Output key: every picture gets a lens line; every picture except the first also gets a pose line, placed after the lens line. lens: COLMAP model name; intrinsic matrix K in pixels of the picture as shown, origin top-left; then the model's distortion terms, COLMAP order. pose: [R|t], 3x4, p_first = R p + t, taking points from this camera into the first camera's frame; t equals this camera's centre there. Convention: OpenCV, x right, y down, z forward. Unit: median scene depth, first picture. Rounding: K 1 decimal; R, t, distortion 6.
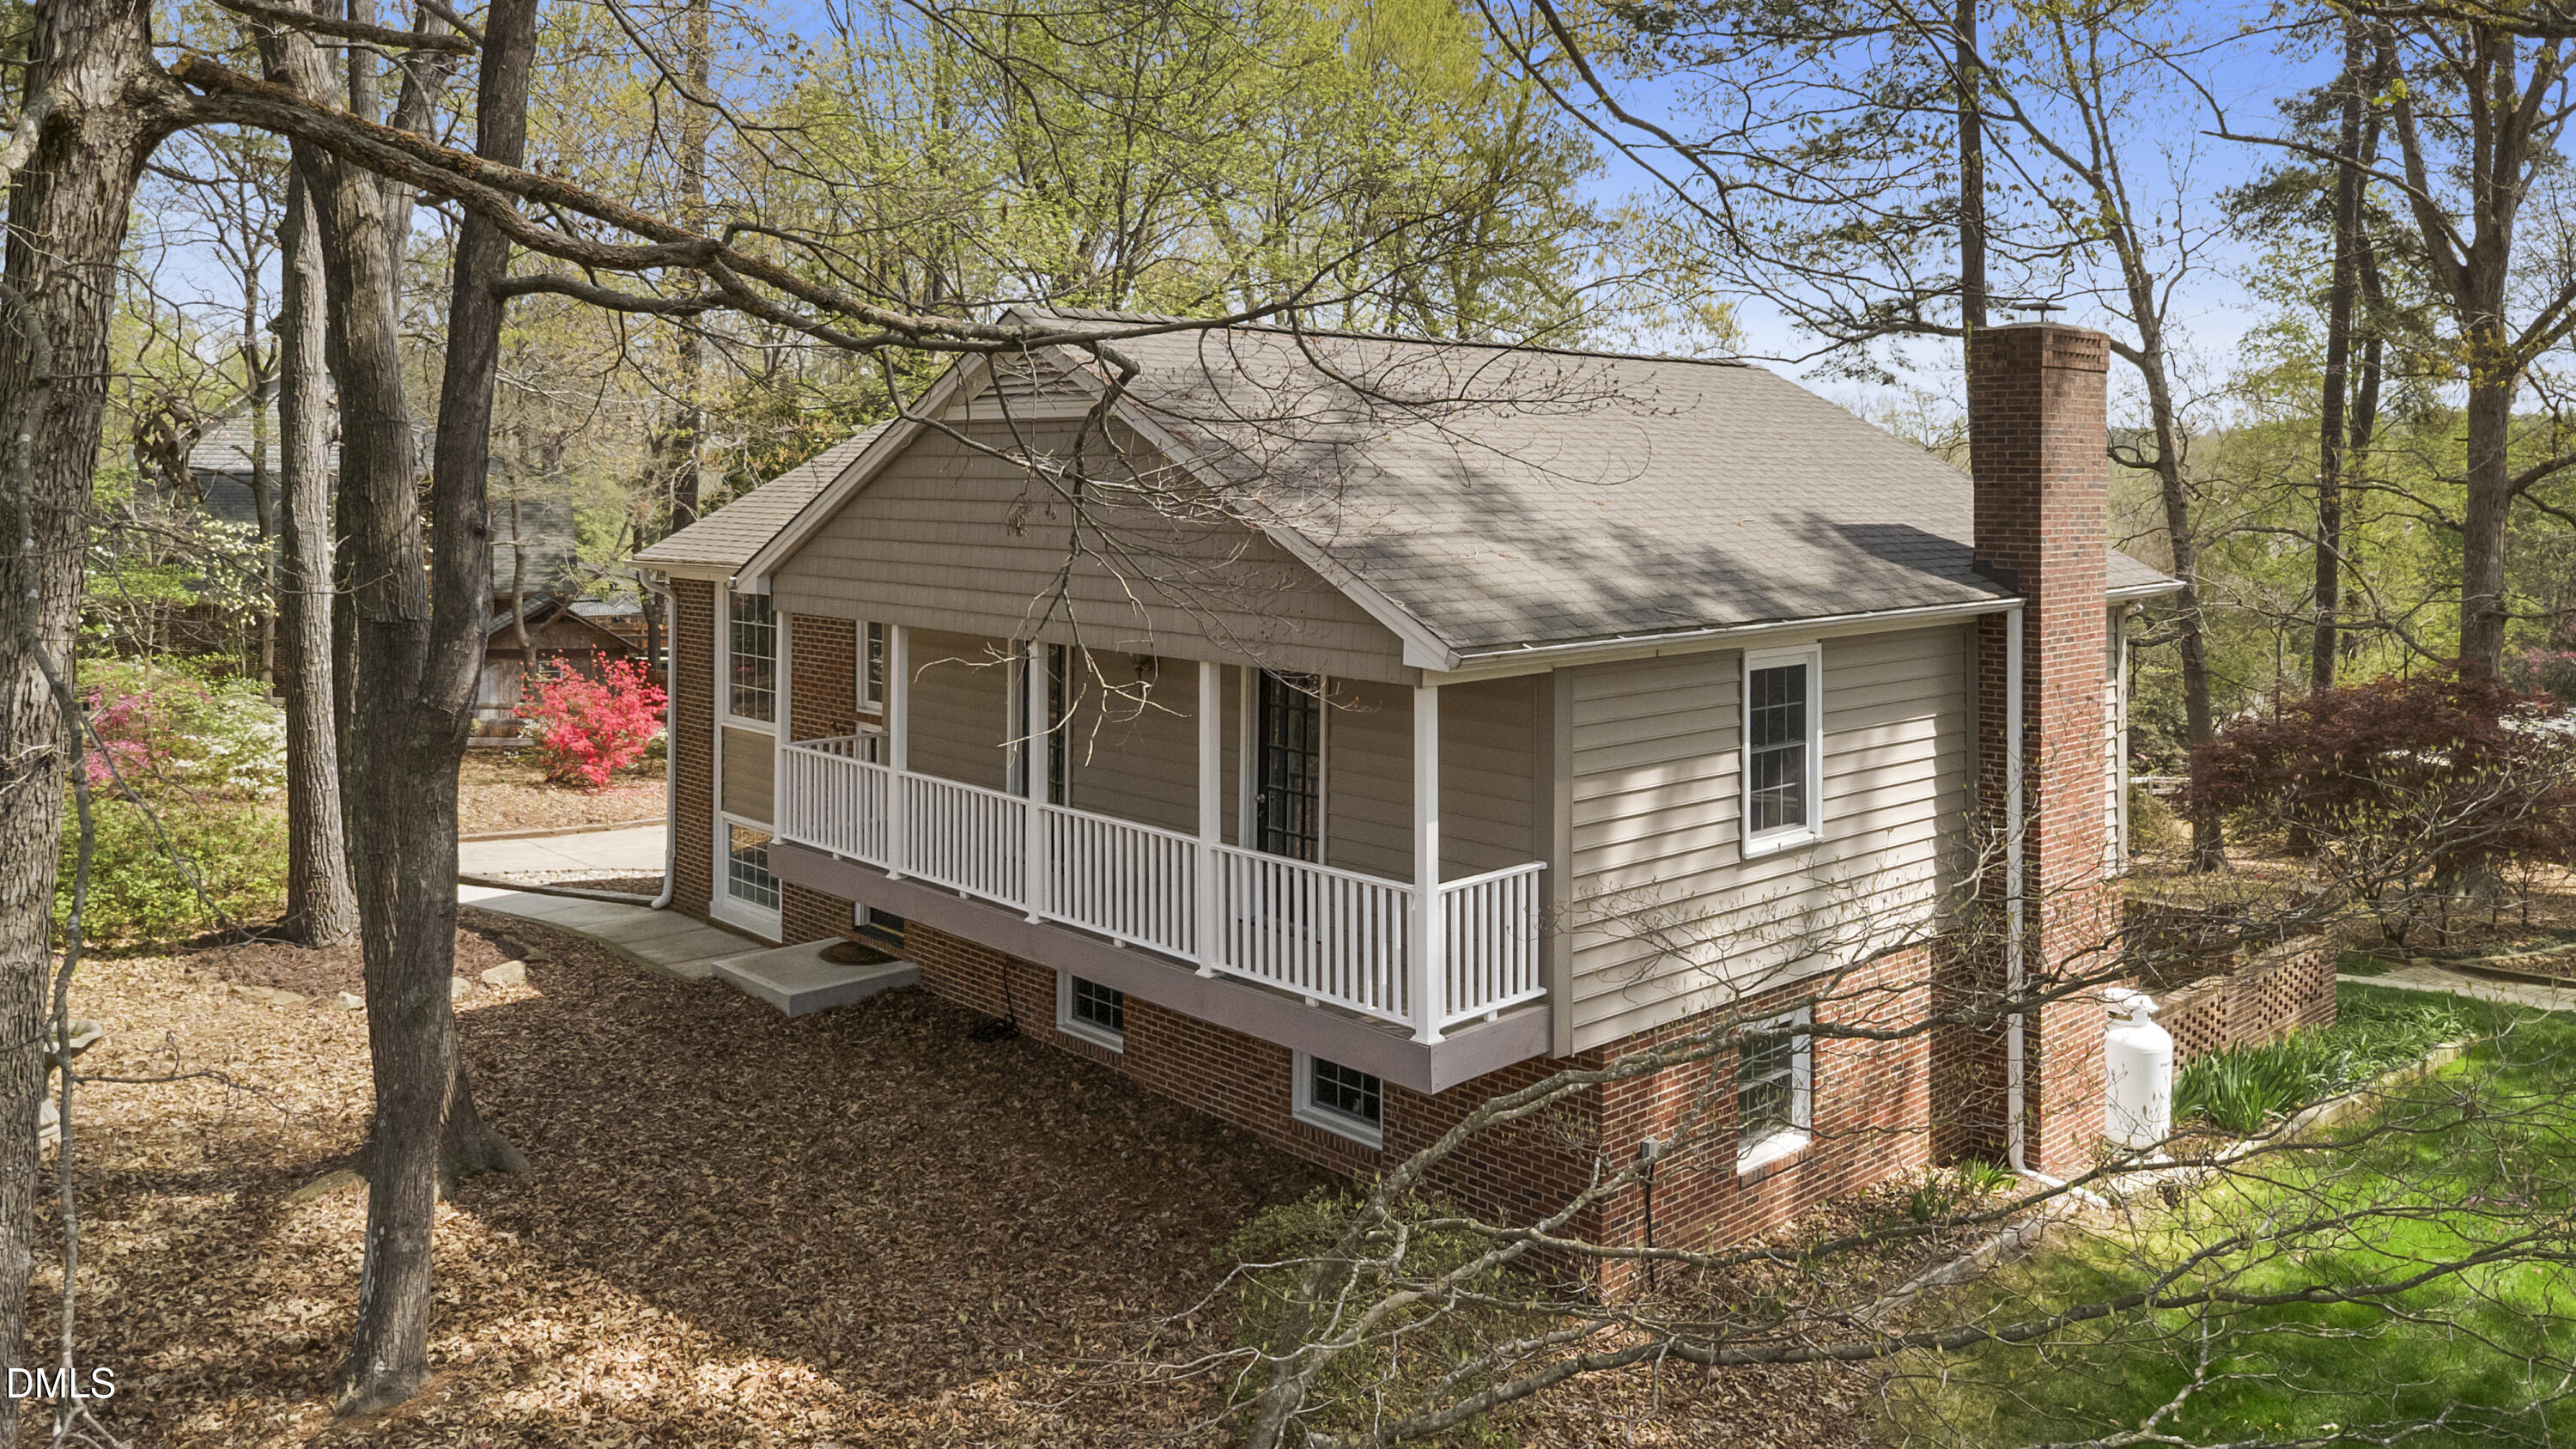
lens RADIAL K [[1806.4, 0, 1288.0], [0, 1806.4, 724.5], [0, 0, 1]] dist [0.001941, 0.000241]
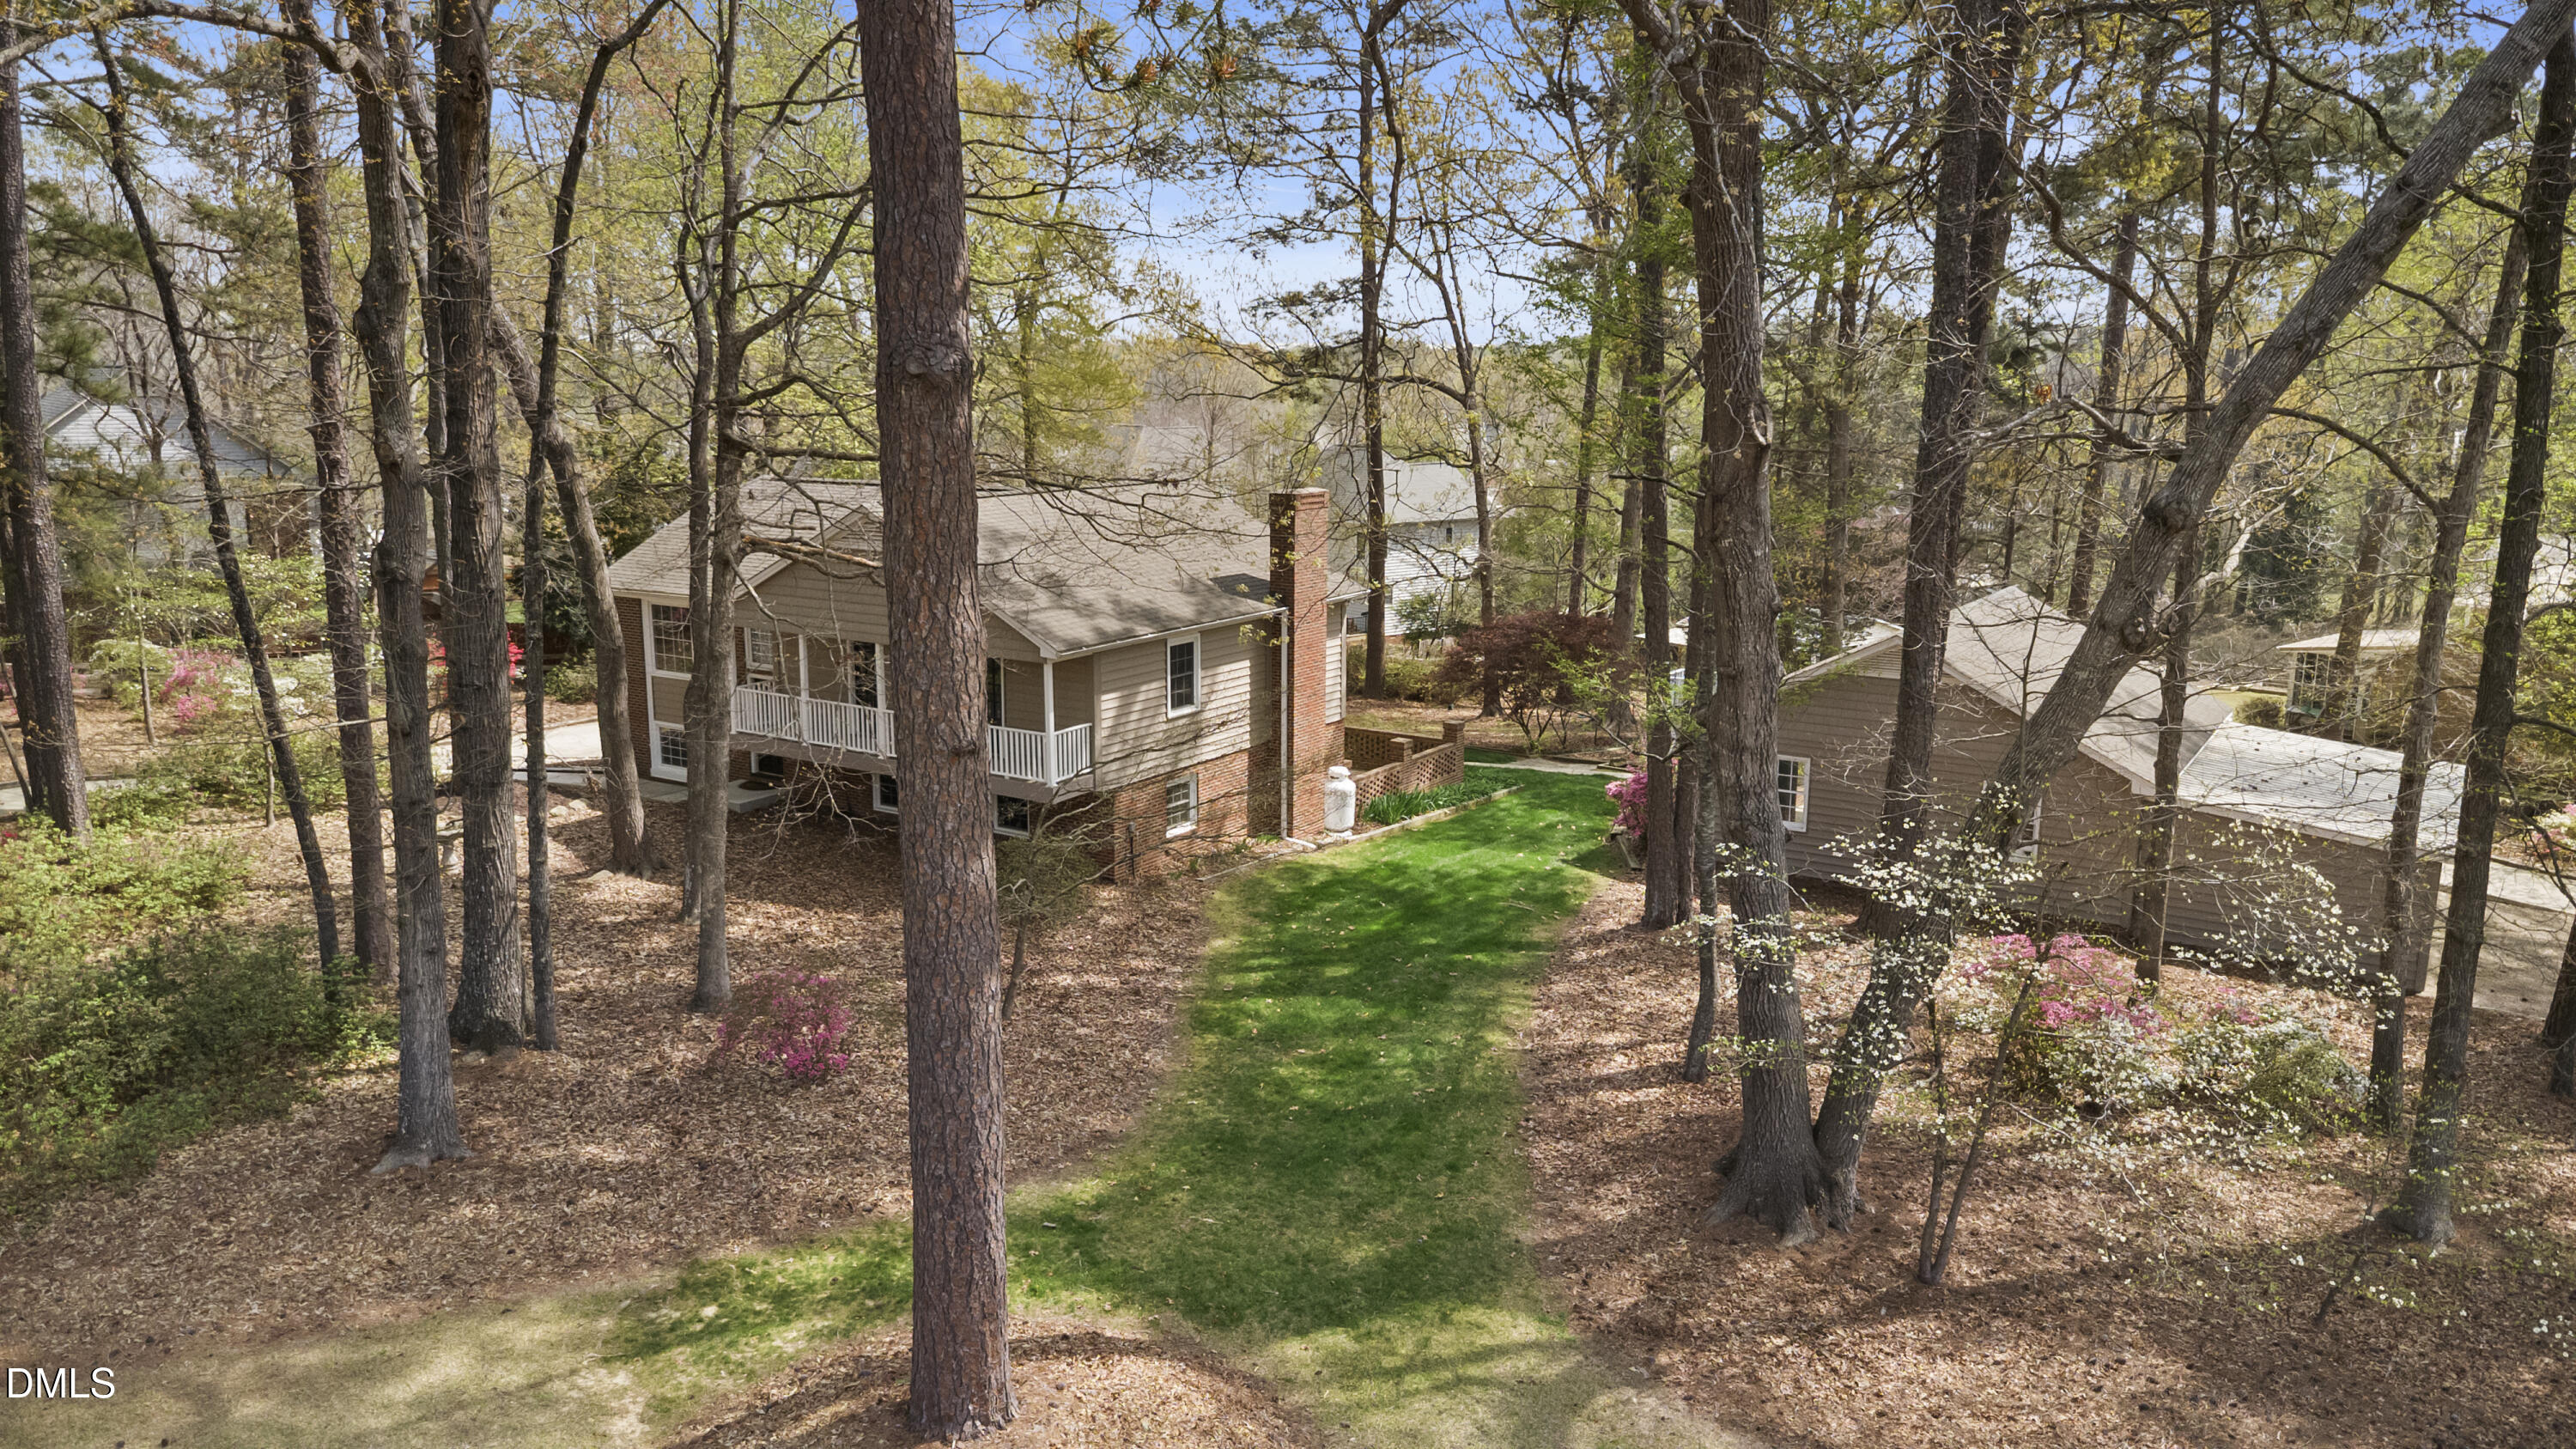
lens RADIAL K [[1806.4, 0, 1288.0], [0, 1806.4, 724.5], [0, 0, 1]] dist [0.001941, 0.000241]
pose [[0.970725, -0.041984, 0.236495, -0.185703], [0.026903, 0.997414, 0.066641, -0.081667], [-0.238681, -0.058328, 0.969345, -1.481000]]
